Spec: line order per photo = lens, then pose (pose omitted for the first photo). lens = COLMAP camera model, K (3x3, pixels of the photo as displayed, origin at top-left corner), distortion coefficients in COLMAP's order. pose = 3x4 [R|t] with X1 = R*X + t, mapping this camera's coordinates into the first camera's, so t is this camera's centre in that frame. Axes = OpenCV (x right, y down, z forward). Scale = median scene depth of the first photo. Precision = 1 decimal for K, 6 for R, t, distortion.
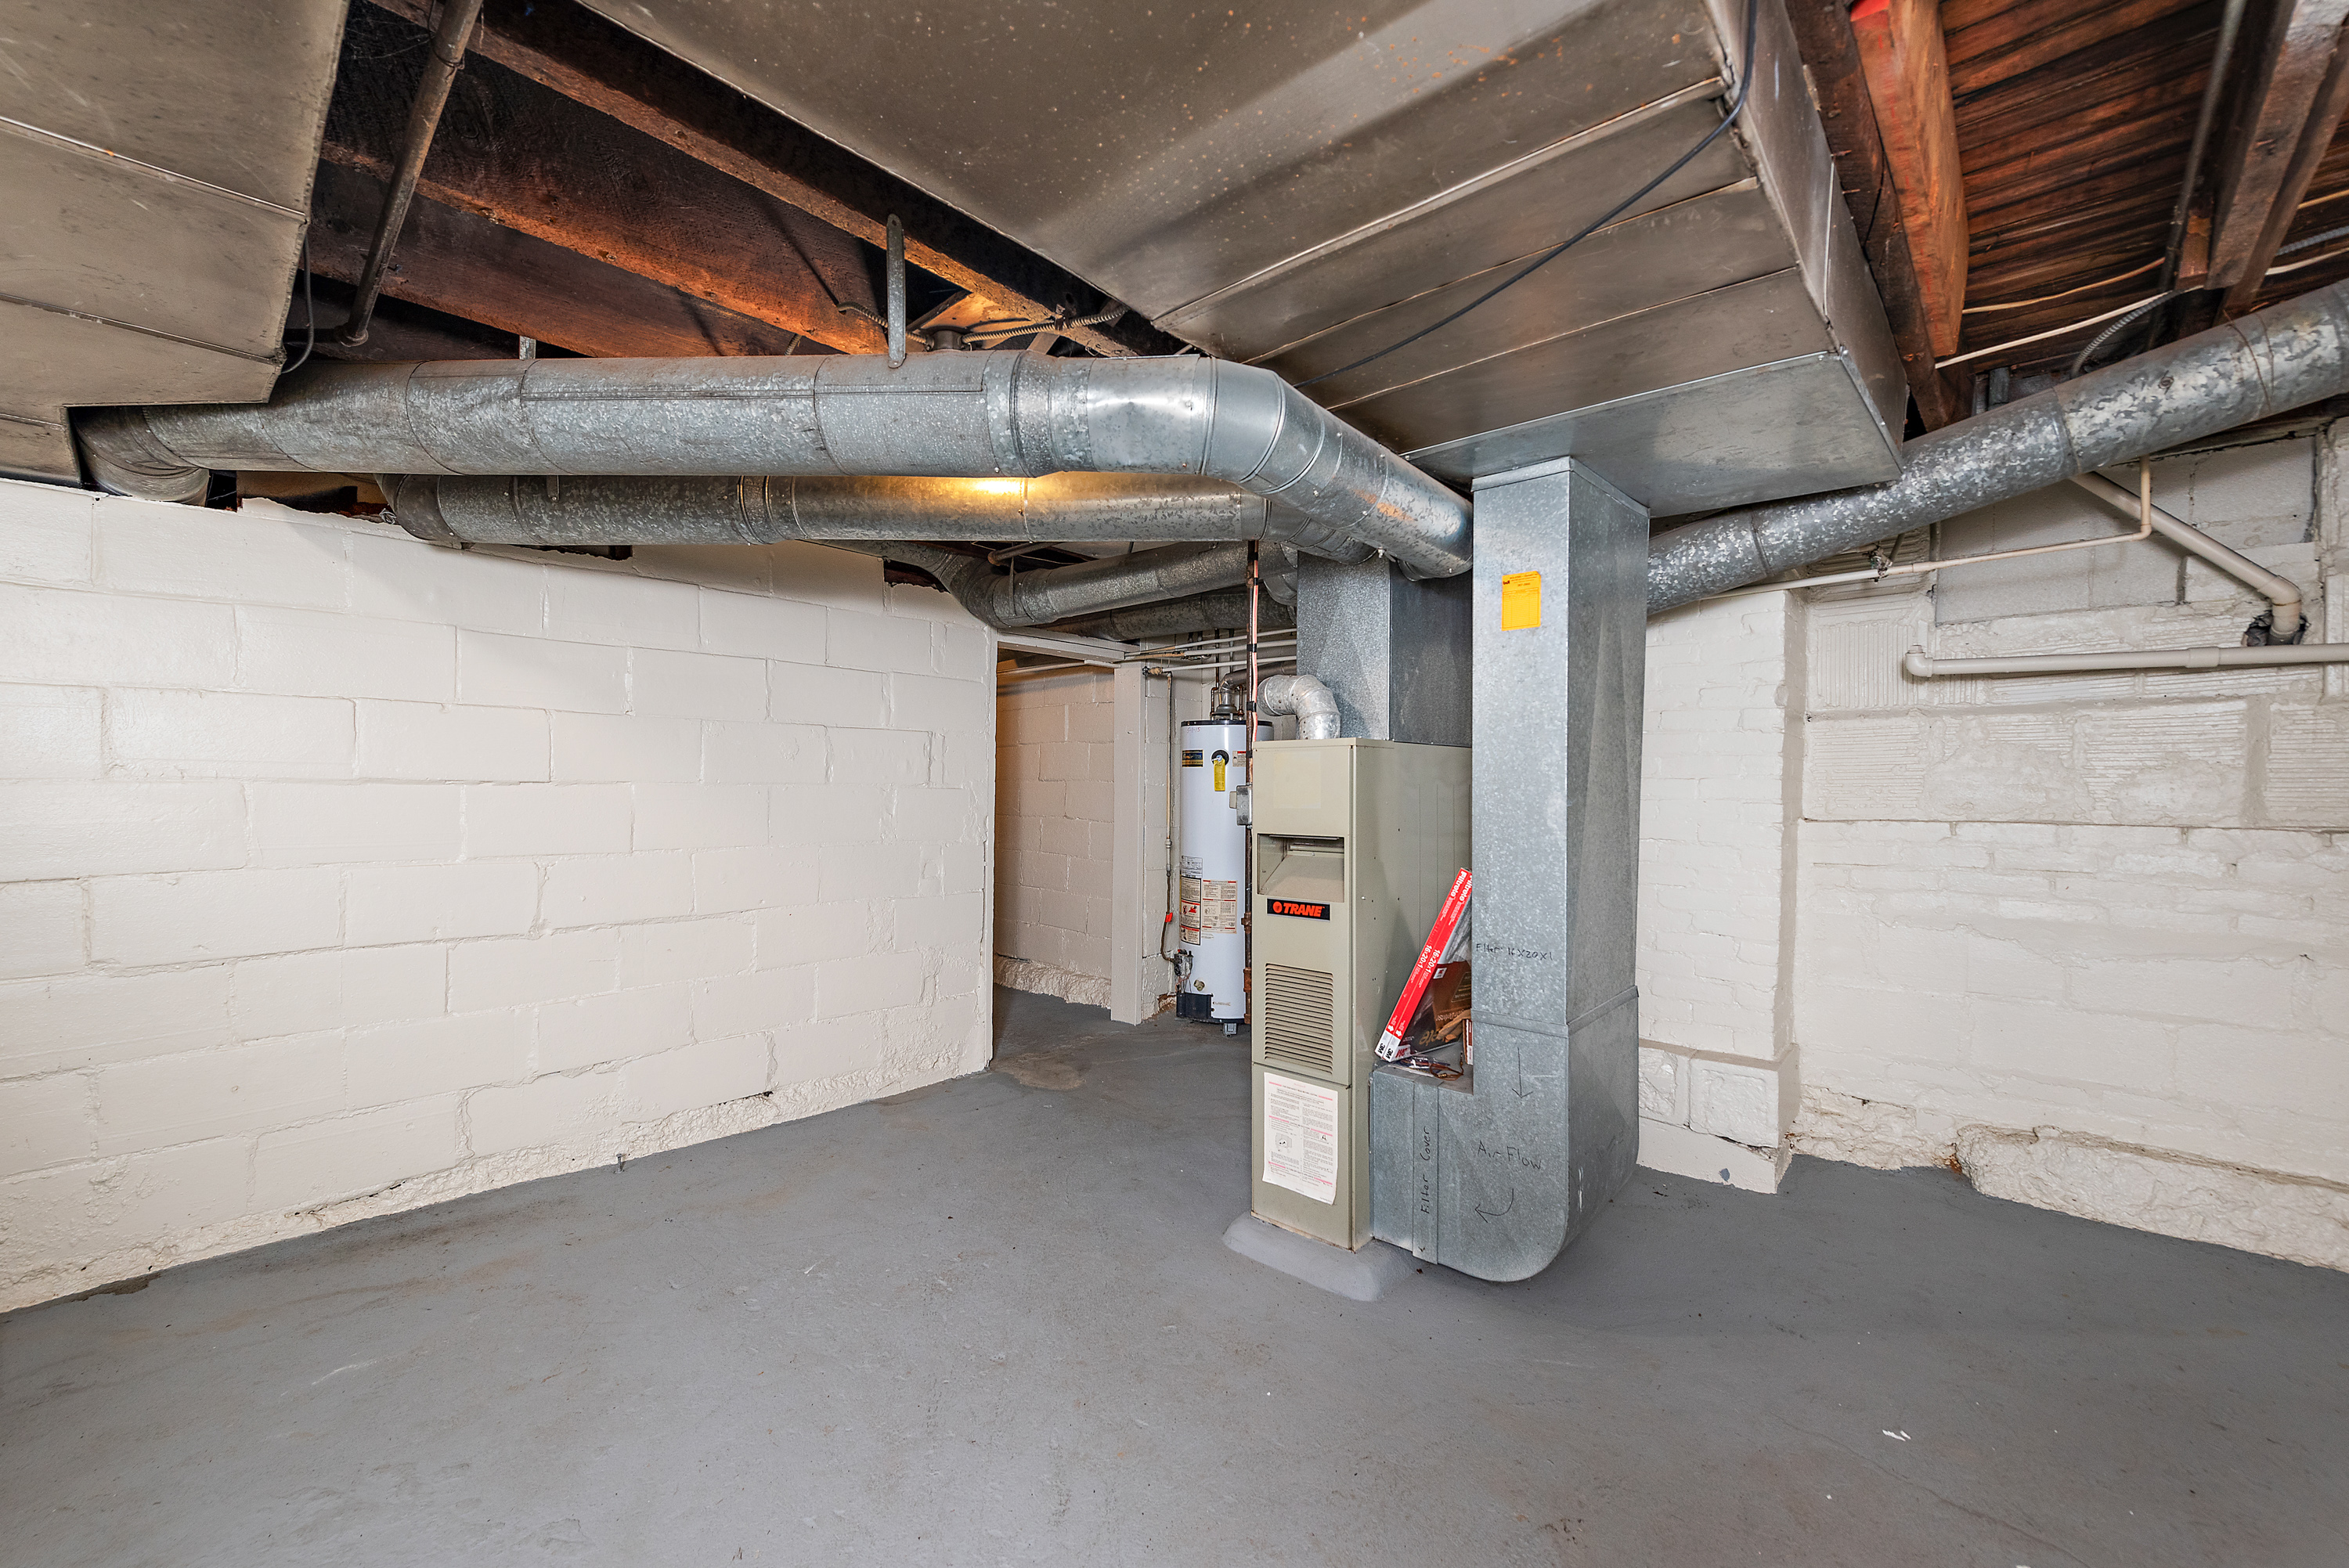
lens RADIAL K [[914.4, 0, 1169.3], [0, 914.4, 807.2], [0, 0, 1]] dist [0.001961, 0.000058]
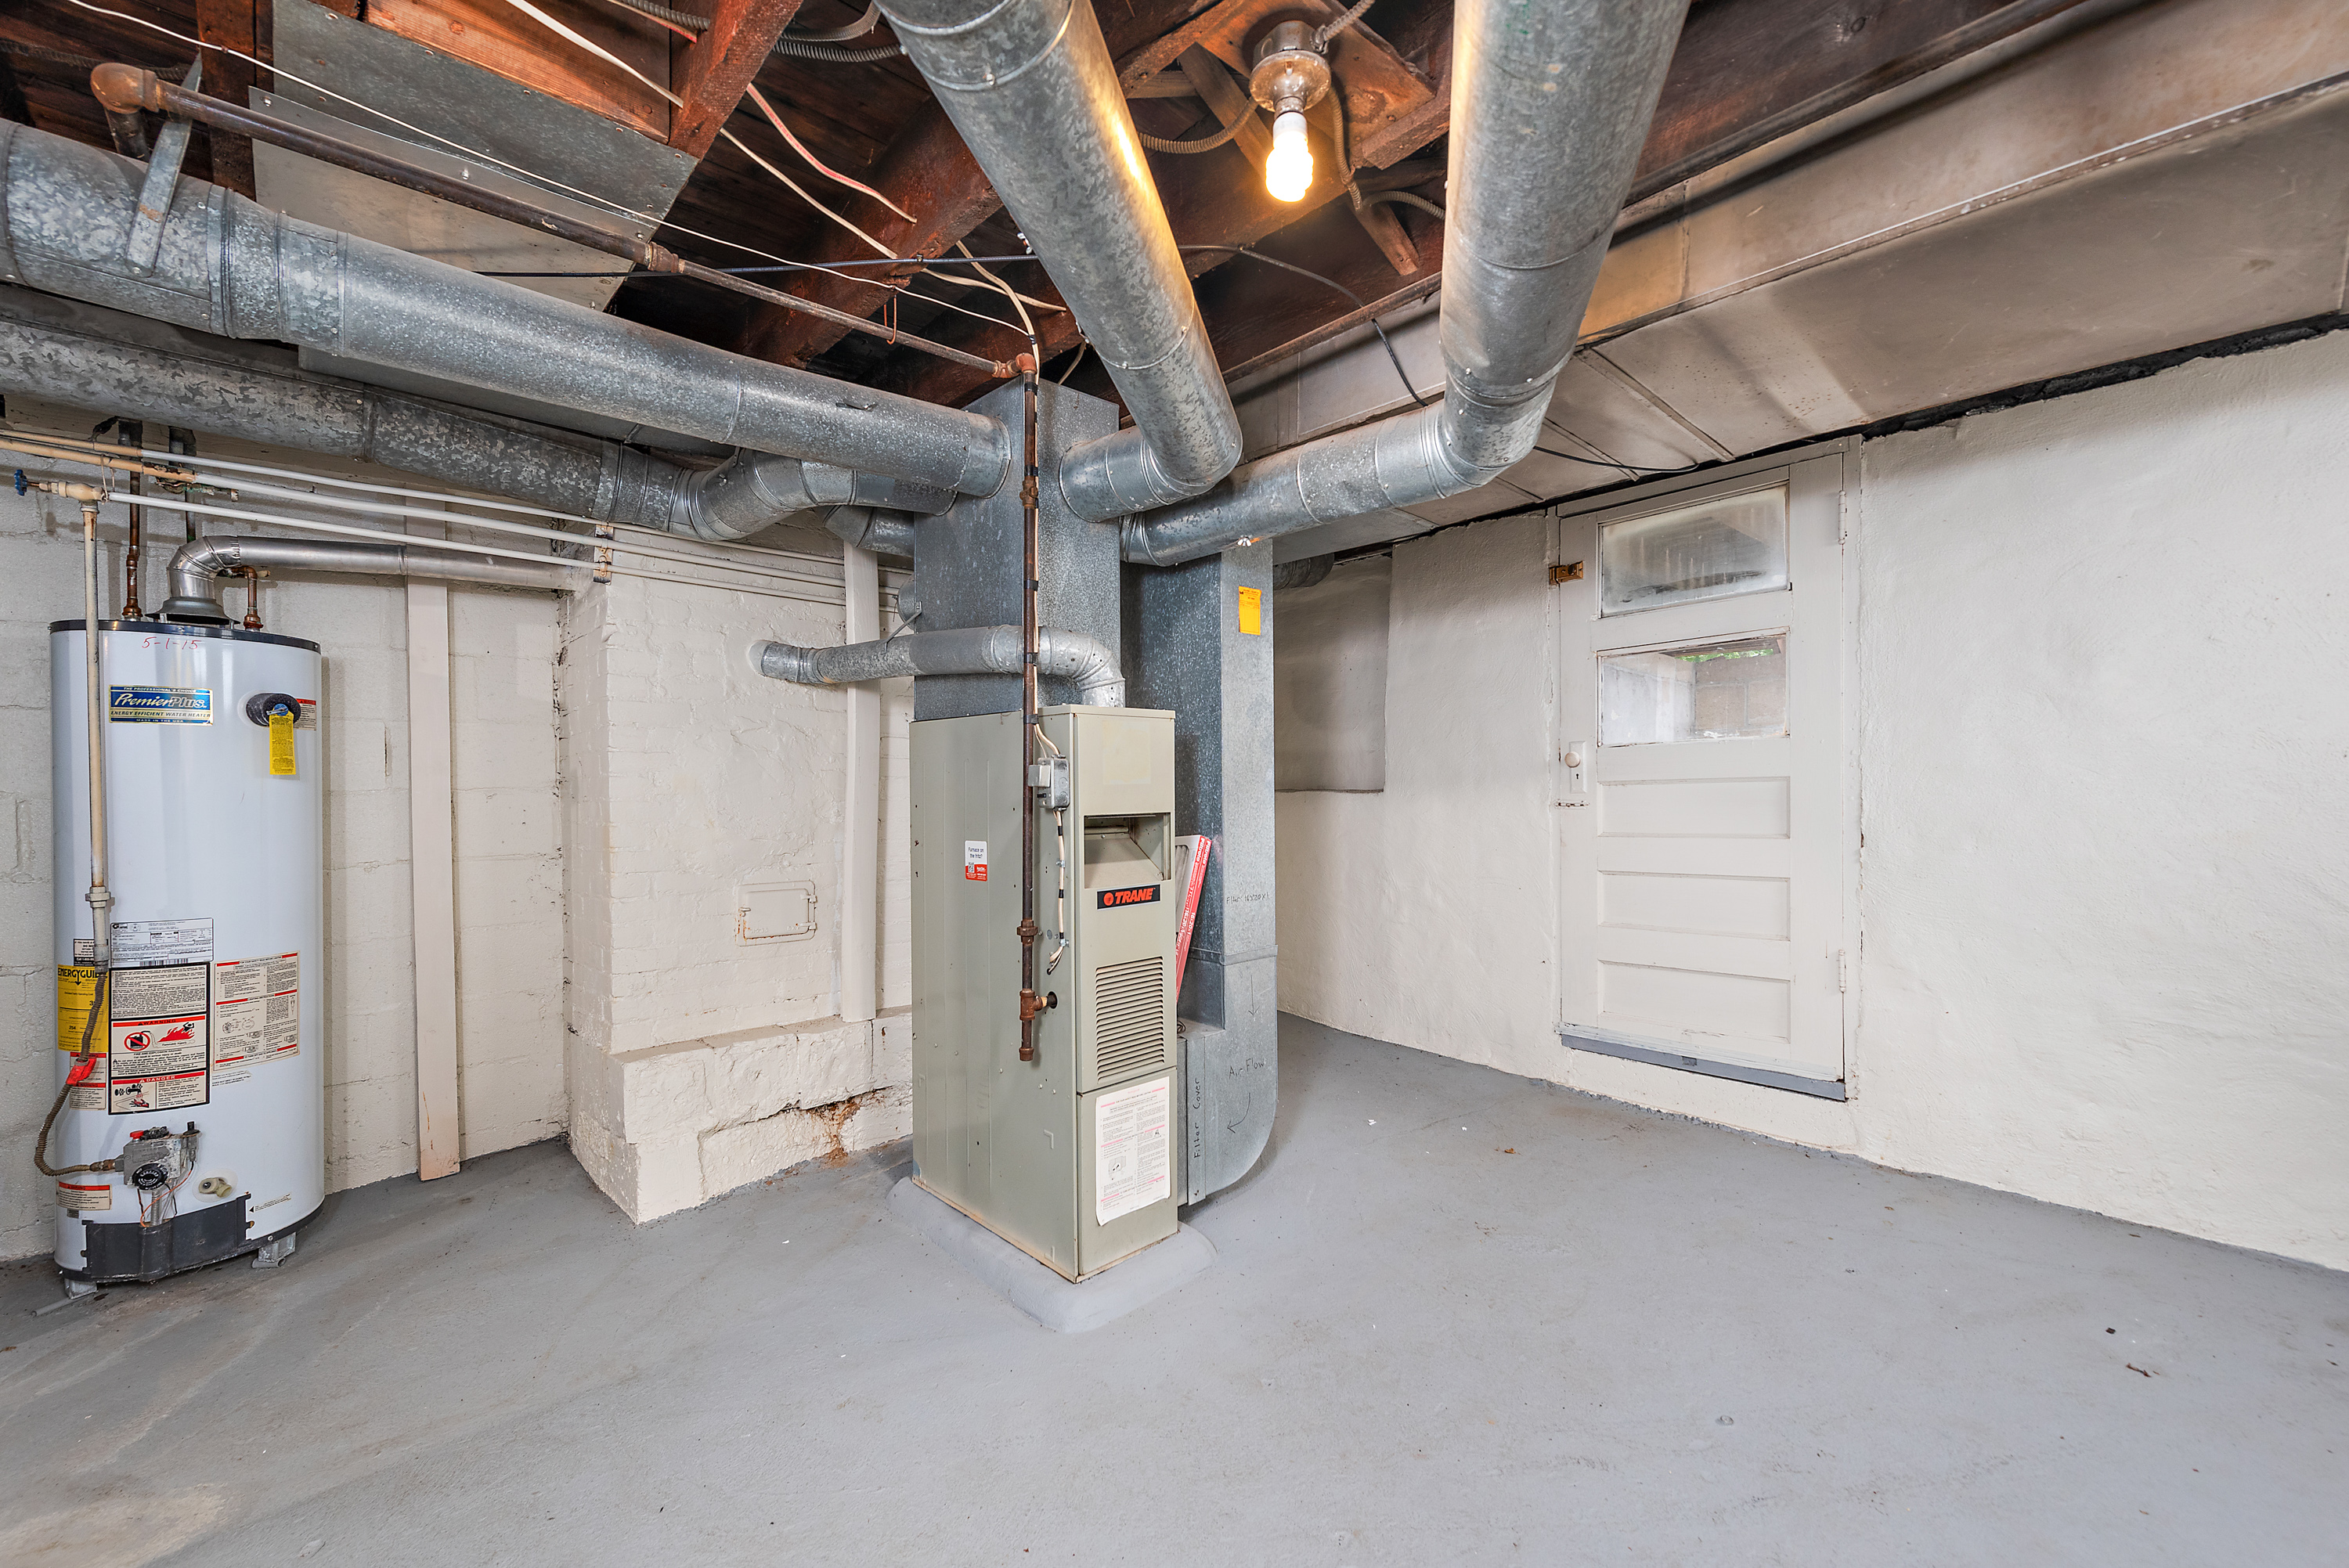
lens RADIAL K [[948.2, 0, 1169.9], [0, 948.2, 799.5], [0, 0, 1]] dist [0.000853, 0.000192]
pose [[0.079063, -0.016867, 0.996727, -0.764929], [0.029055, 0.999471, 0.014608, 0.003430], [-0.996446, 0.027805, 0.079511, 0.859679]]
